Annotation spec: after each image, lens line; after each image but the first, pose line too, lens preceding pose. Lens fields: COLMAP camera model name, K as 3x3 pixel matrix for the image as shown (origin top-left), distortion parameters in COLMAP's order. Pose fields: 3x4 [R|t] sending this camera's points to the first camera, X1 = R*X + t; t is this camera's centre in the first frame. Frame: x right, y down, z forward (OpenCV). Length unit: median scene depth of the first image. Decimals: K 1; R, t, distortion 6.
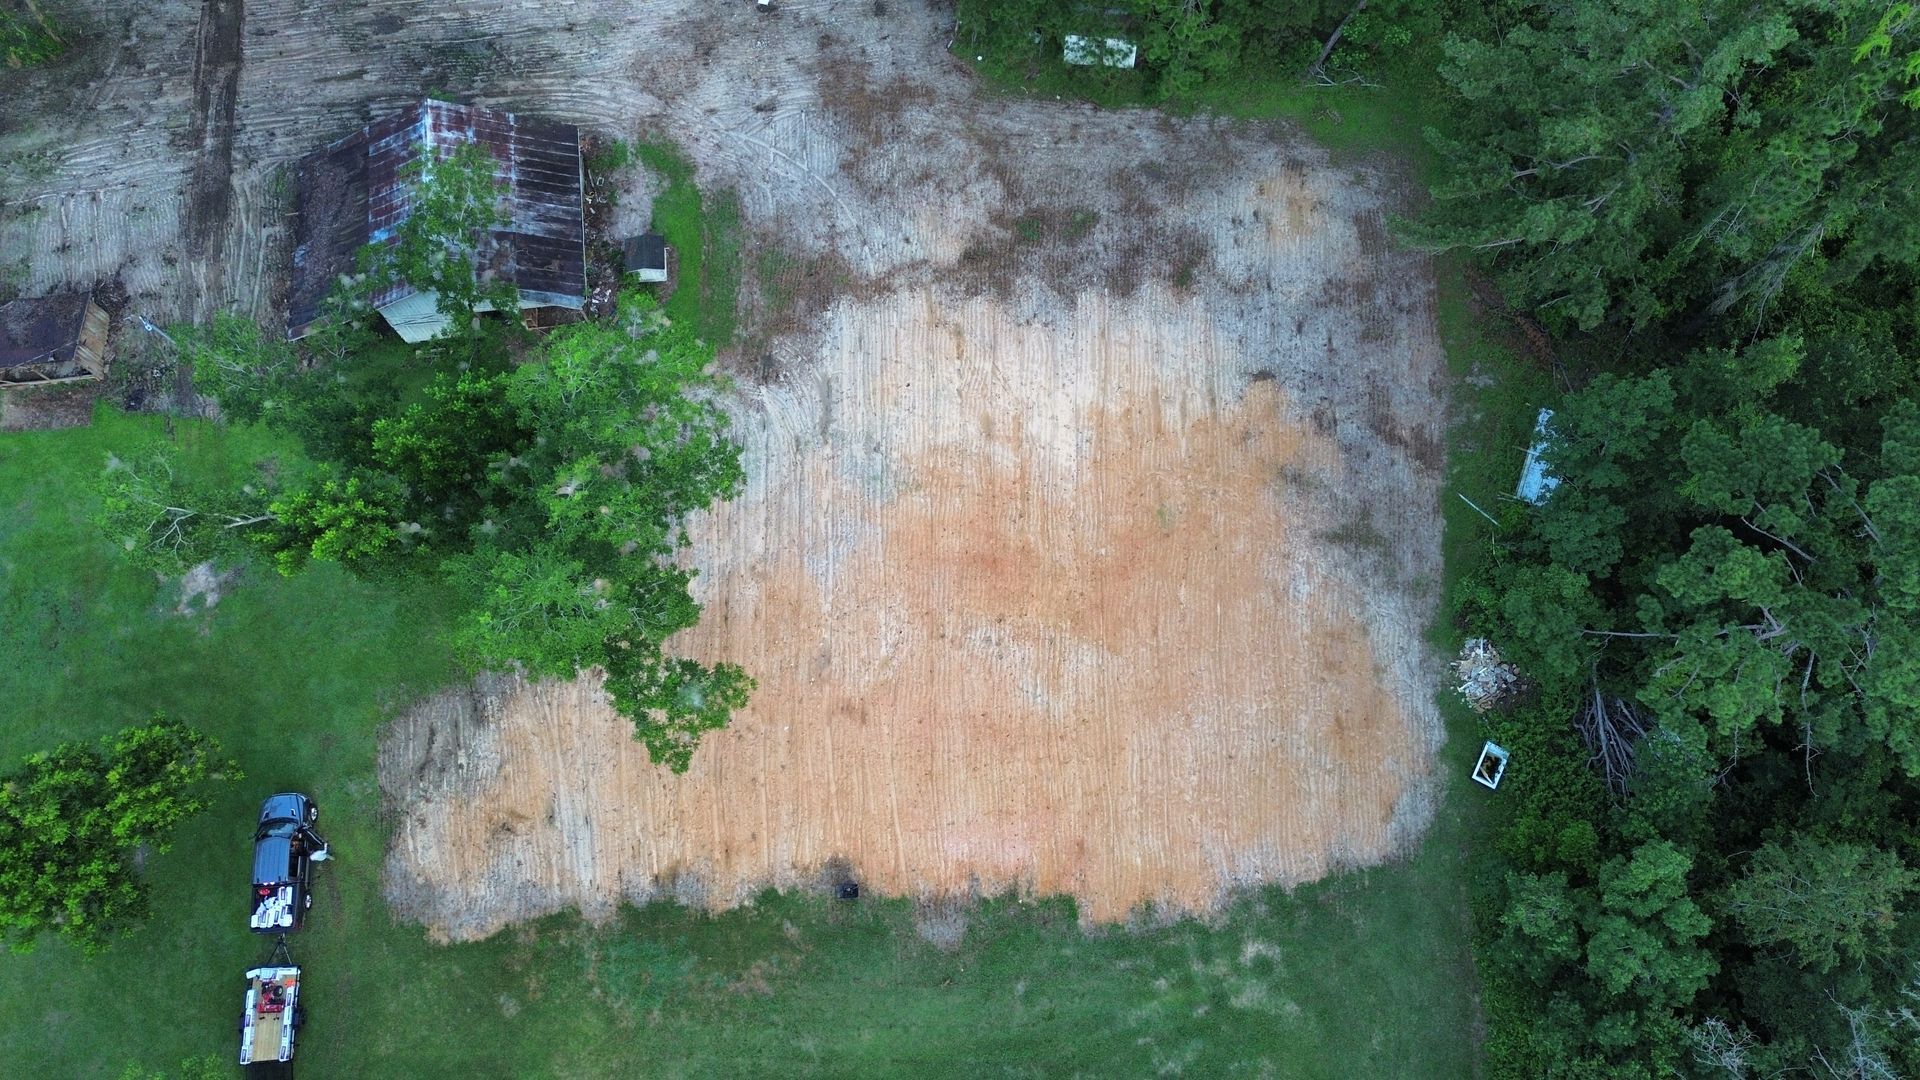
lens RADIAL K [[1405.3, 0, 960.0], [0, 1405.3, 540.0], [0, 0, 1]] dist [0.081405, -0.056730]
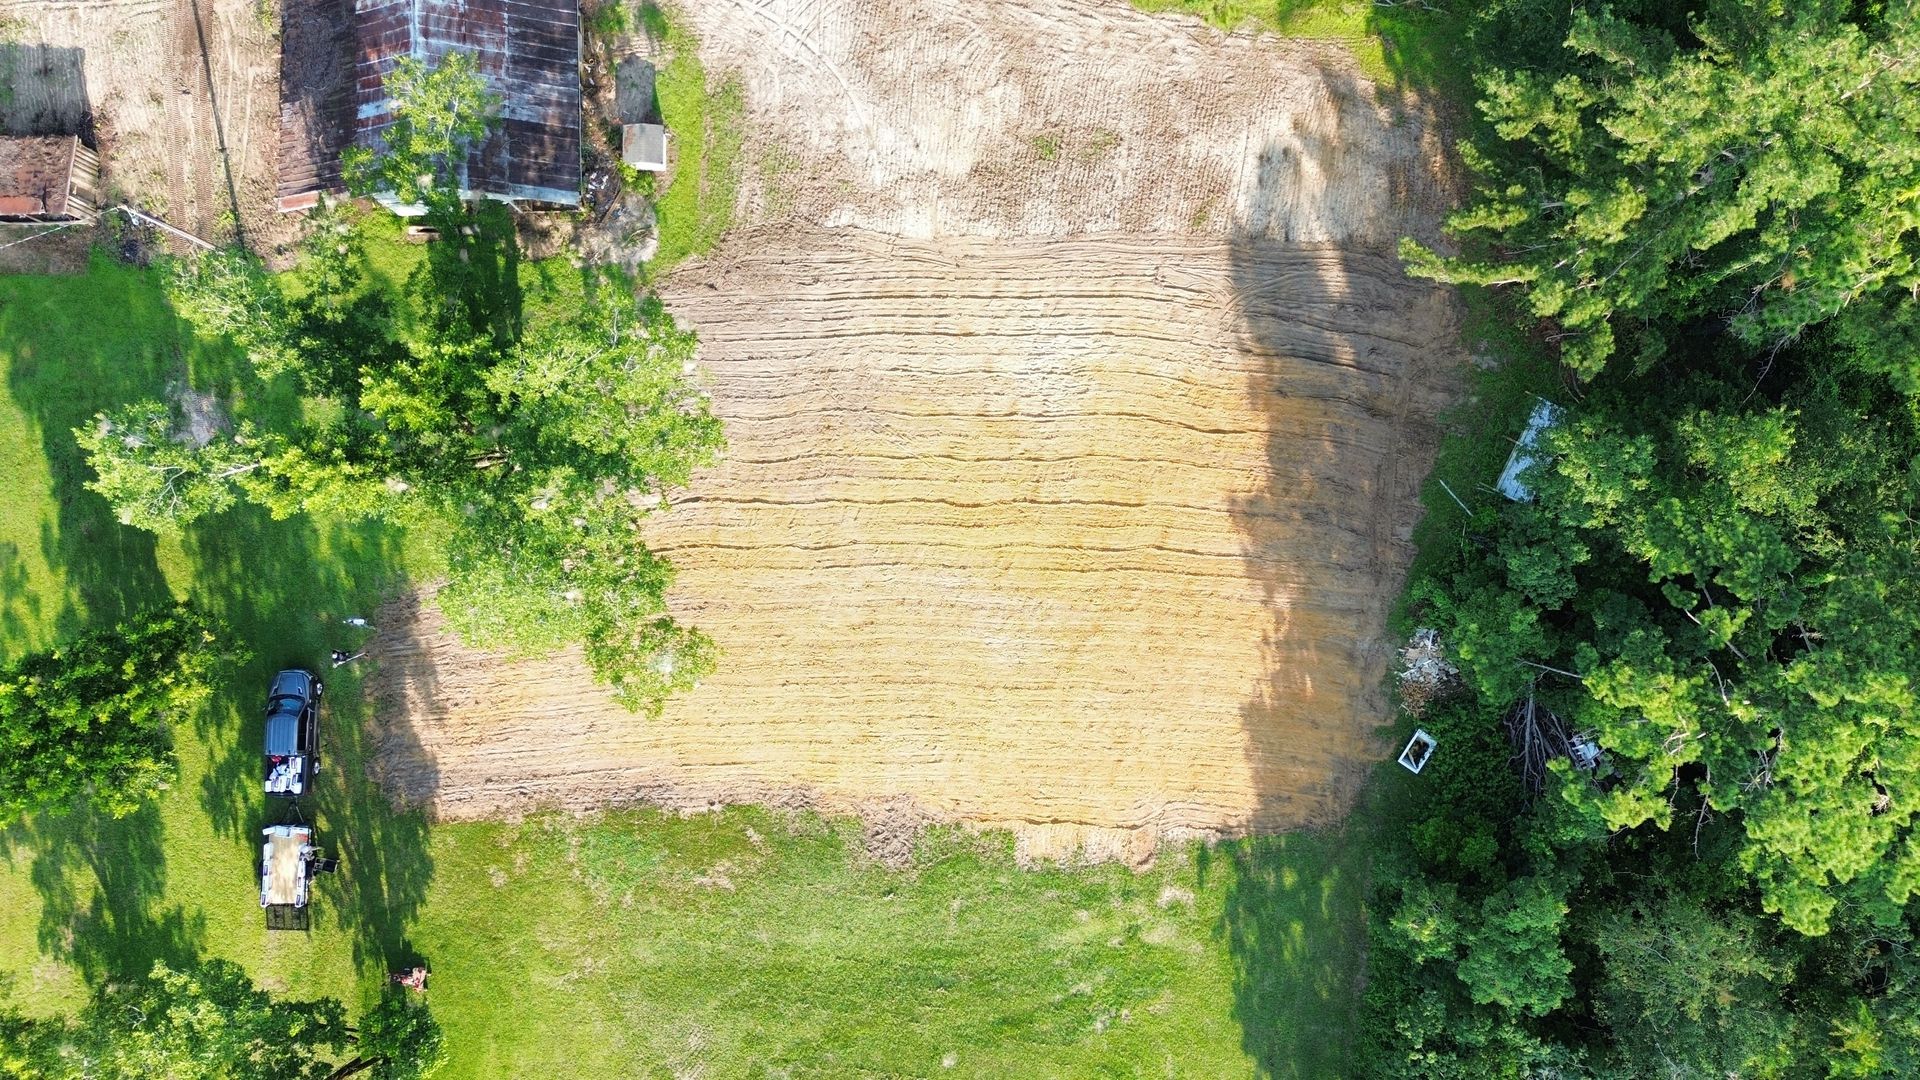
lens RADIAL K [[1405.3, 0, 960.0], [0, 1405.3, 540.0], [0, 0, 1]] dist [0.081405, -0.056730]
pose [[0.995636, 0.092756, -0.010245, 0.026682], [-0.086787, 0.960691, 0.263706, -0.219948], [0.034302, -0.261666, 0.964549, 0.007767]]
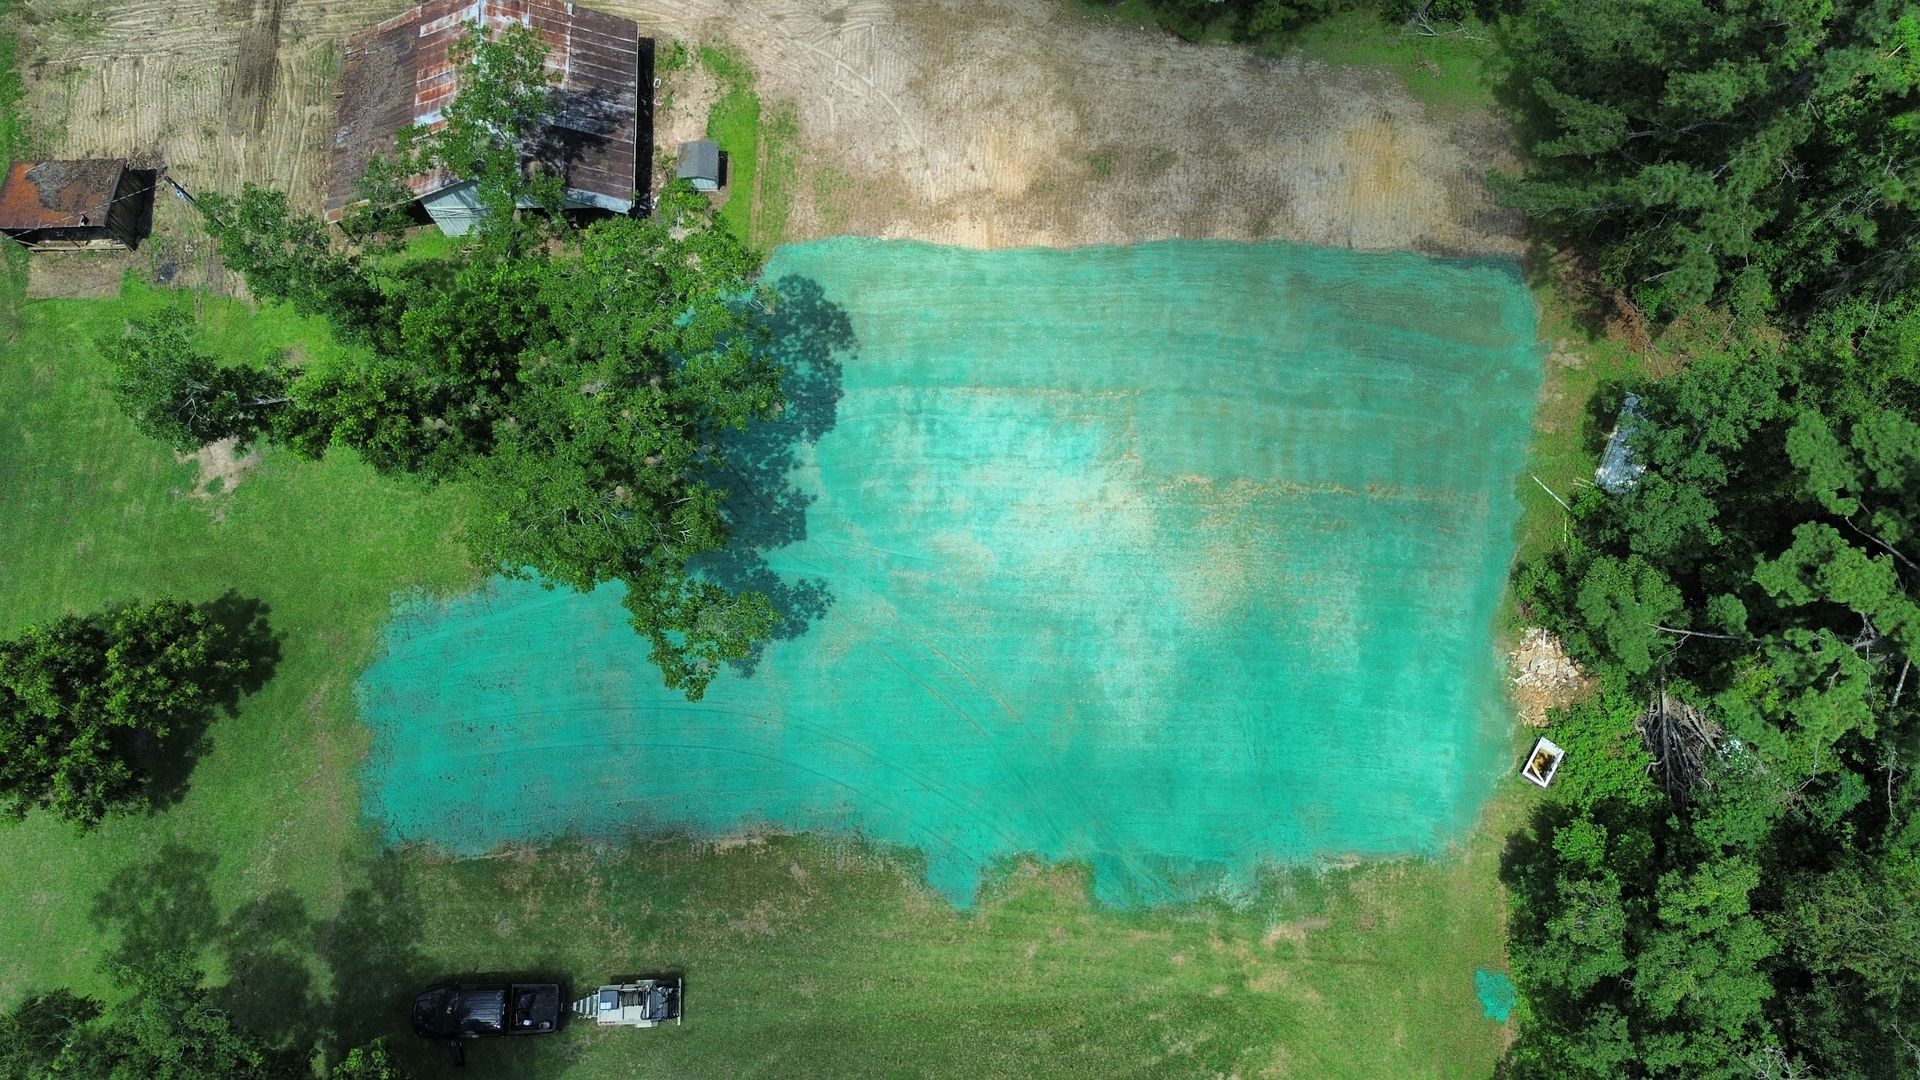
lens RADIAL K [[1405.3, 0, 960.0], [0, 1405.3, 540.0], [0, 0, 1]] dist [0.081405, -0.056730]
pose [[0.996756, 0.077735, -0.020844, -0.006329], [-0.077144, 0.996633, 0.027770, 0.013014], [0.022932, -0.026072, 0.999397, 0.040938]]
